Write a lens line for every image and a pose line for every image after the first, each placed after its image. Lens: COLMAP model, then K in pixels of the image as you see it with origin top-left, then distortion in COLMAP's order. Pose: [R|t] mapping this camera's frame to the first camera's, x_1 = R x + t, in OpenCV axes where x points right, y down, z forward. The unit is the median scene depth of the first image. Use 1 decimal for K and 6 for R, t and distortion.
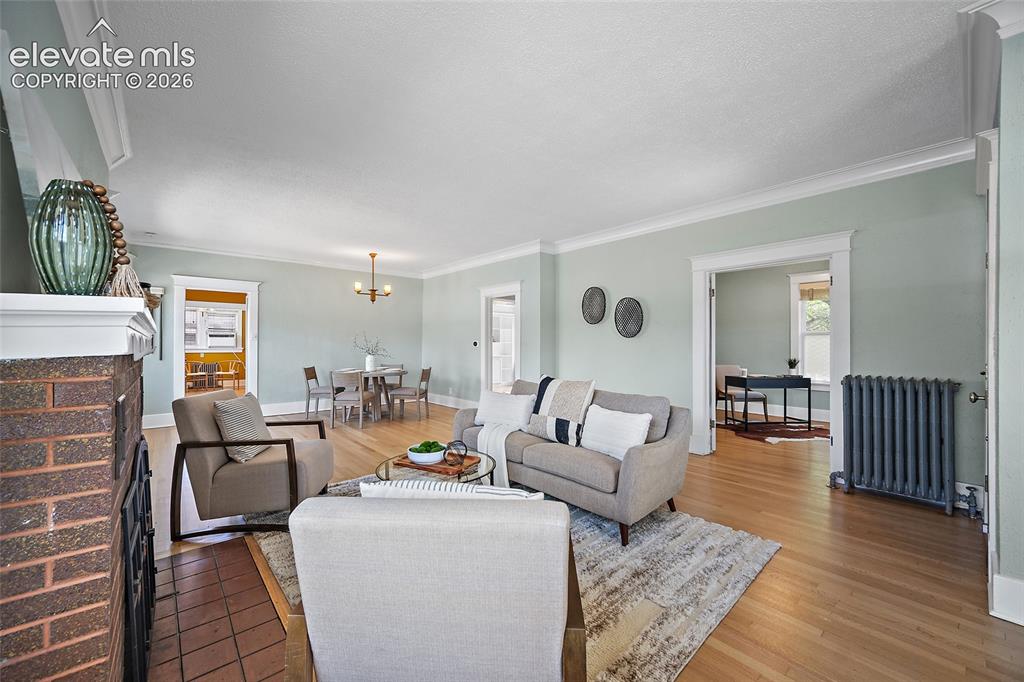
lens RADIAL K [[404.2, 0, 509.0], [0, 404.2, 340.6], [0, 0, 1]] dist [-0.003976, -0.000911]
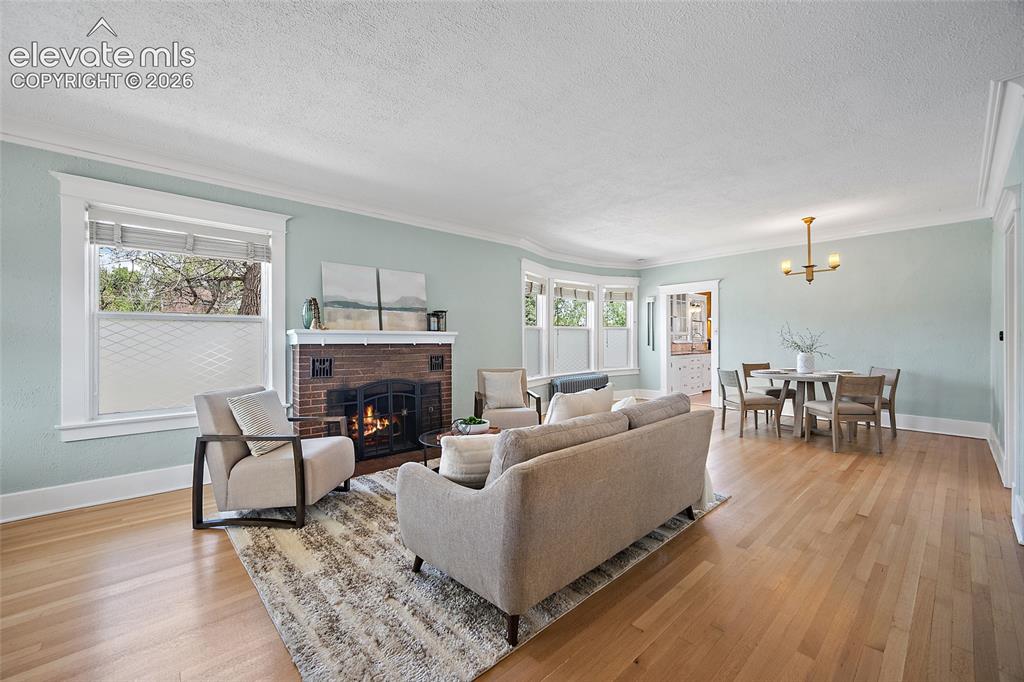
lens RADIAL K [[404.2, 0, 507.4], [0, 404.2, 341.3], [0, 0, 1]] dist [-0.003976, -0.000911]
pose [[0.014828, -0.002025, -0.999888, 0.415962], [0.011217, 0.999935, -0.001859, 0.010831], [0.999827, -0.011188, 0.014850, 0.429476]]
